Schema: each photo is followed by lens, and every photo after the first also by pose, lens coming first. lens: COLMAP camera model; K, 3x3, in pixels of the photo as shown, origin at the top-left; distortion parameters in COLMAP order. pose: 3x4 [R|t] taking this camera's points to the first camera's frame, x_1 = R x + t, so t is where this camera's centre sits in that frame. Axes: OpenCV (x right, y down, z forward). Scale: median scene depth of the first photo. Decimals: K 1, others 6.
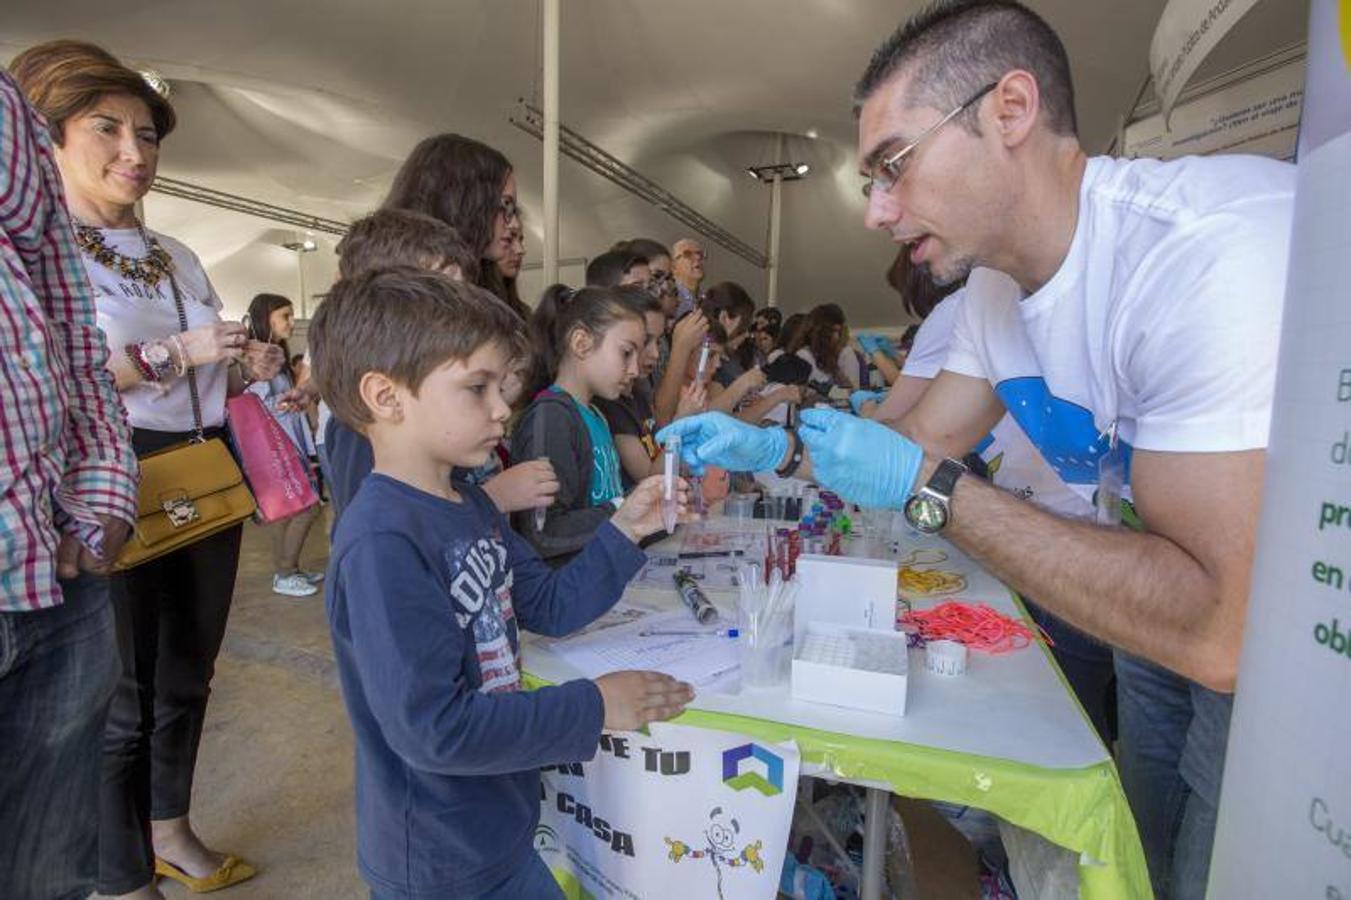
lens RADIAL K [[647.5, 0, 679.6], [0, 647.5, 452.6], [0, 0, 1]] dist [-0.025461, 0.009701]
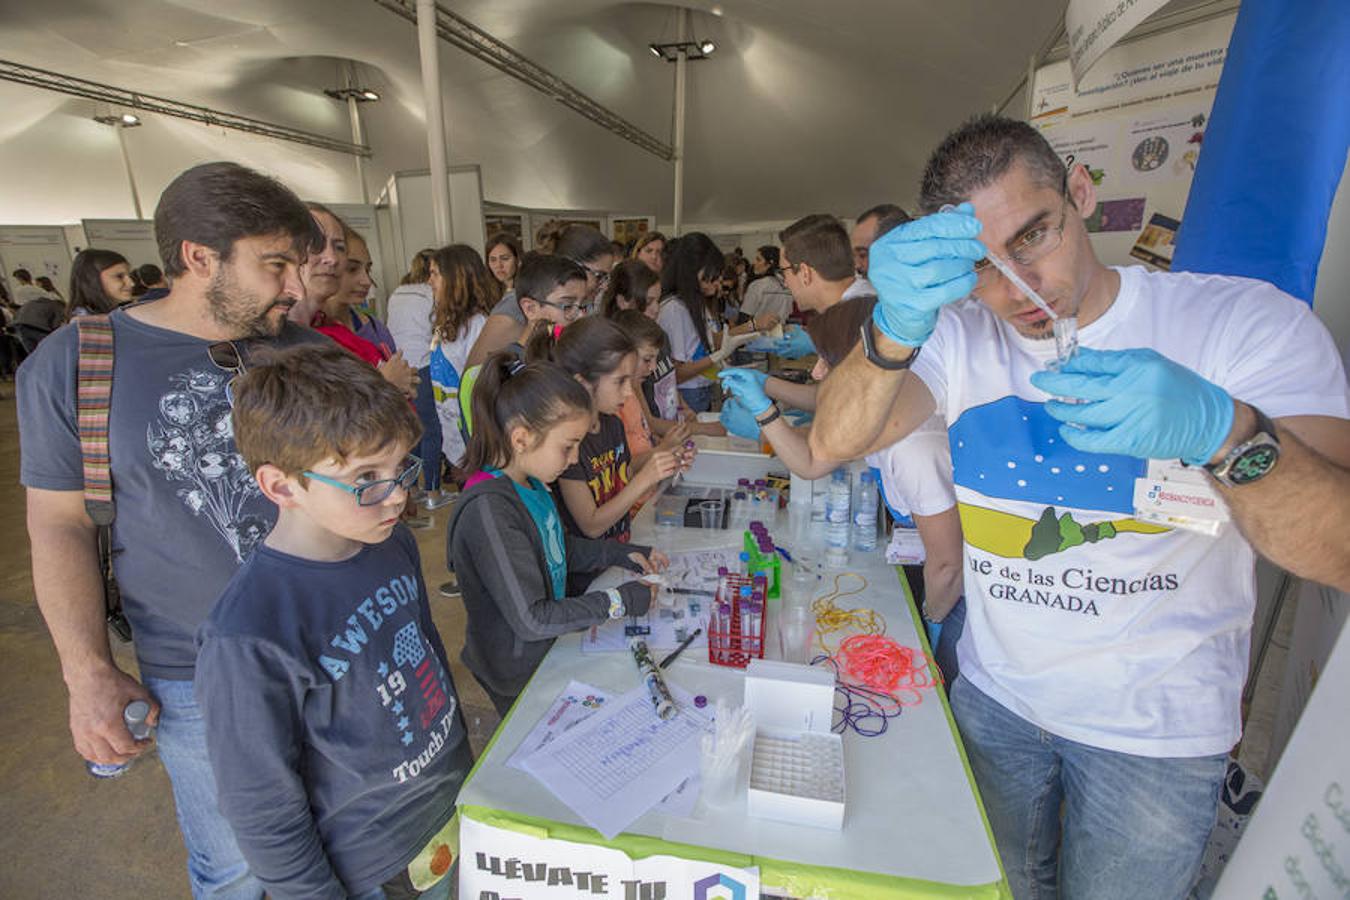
lens RADIAL K [[651.8, 0, 681.0], [0, 651.8, 449.3], [0, 0, 1]] dist [-0.022677, 0.008335]
pose [[0.988587, -0.050102, 0.142078, -0.011723], [0.022693, 0.981844, 0.188330, -0.073758], [-0.148934, -0.182956, 0.971775, -0.000066]]
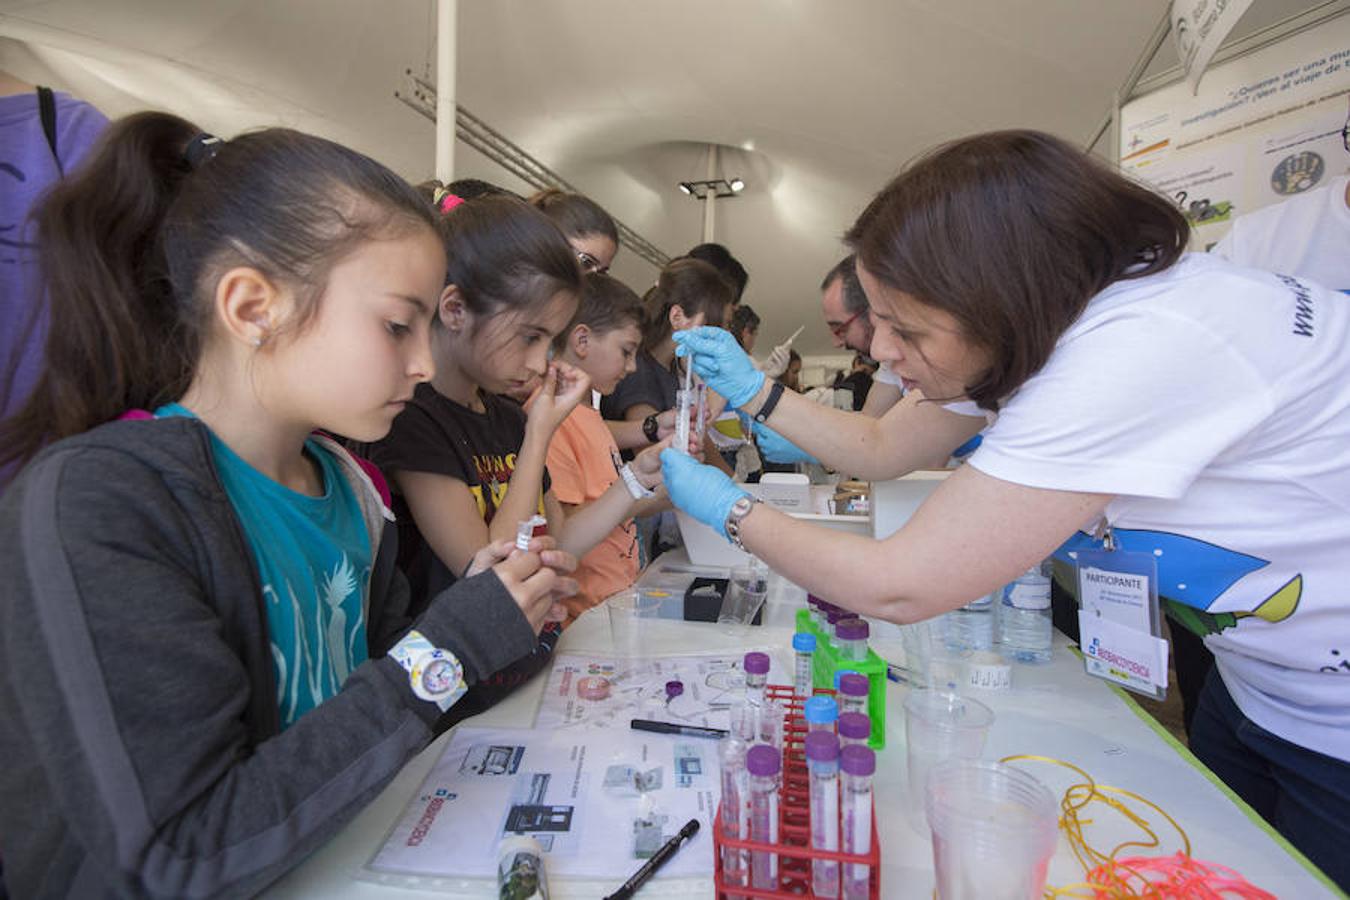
lens RADIAL K [[651.8, 0, 681.0], [0, 651.8, 449.3], [0, 0, 1]] dist [-0.022677, 0.008335]
pose [[0.994586, 0.000329, 0.103912, 0.016462], [0.005737, 0.998296, -0.058072, -0.005567], [-0.103754, 0.058354, 0.992890, 0.136089]]
